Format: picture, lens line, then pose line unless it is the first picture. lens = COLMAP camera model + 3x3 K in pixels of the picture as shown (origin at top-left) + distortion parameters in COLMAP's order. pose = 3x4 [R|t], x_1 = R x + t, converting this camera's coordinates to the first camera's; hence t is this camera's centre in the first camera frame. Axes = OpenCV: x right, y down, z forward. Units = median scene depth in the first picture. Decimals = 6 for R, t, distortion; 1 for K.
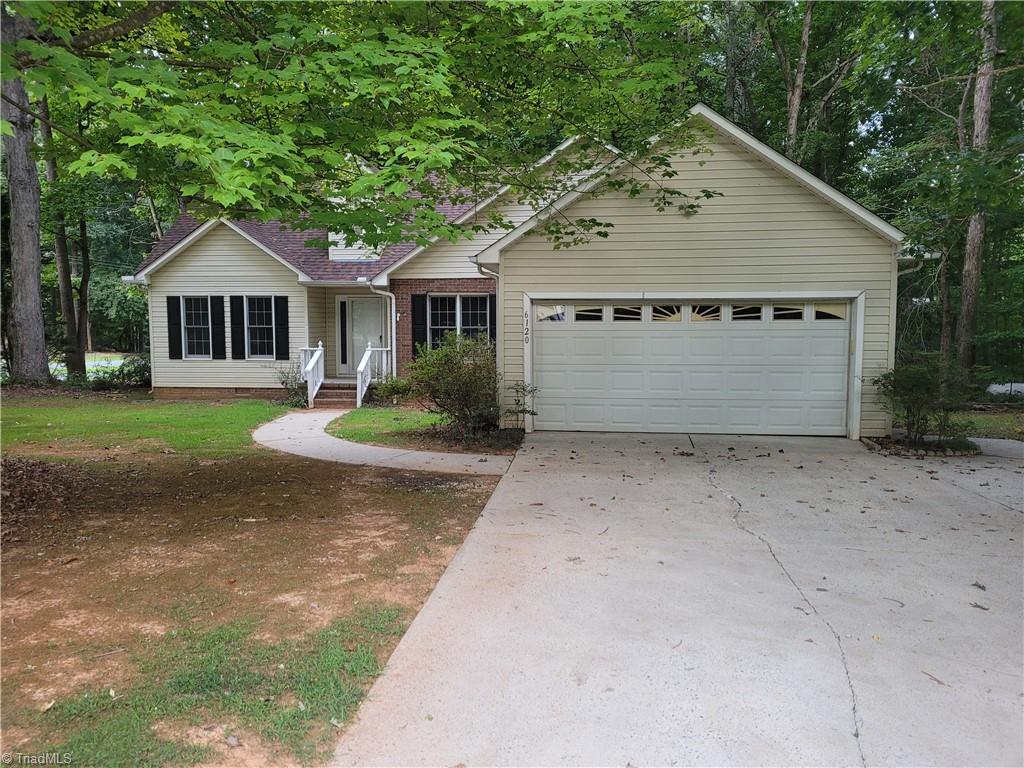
lens RADIAL K [[768.9, 0, 512.0], [0, 768.9, 384.0], [0, 0, 1]] dist [0.083817, -0.048126]
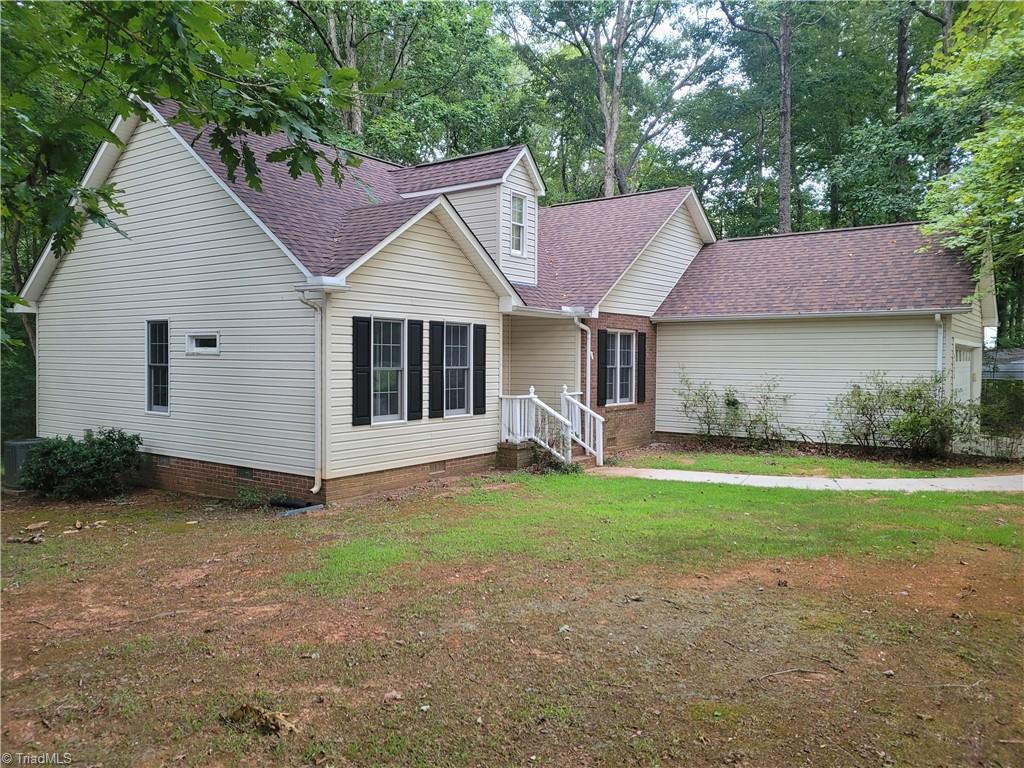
lens RADIAL K [[768.9, 0, 512.0], [0, 768.9, 384.0], [0, 0, 1]] dist [0.083817, -0.048126]
pose [[0.483801, -0.025743, 0.874799, -0.881438], [0.064742, 0.997881, -0.006440, -0.051806], [-0.872780, 0.059752, 0.484443, 0.625451]]
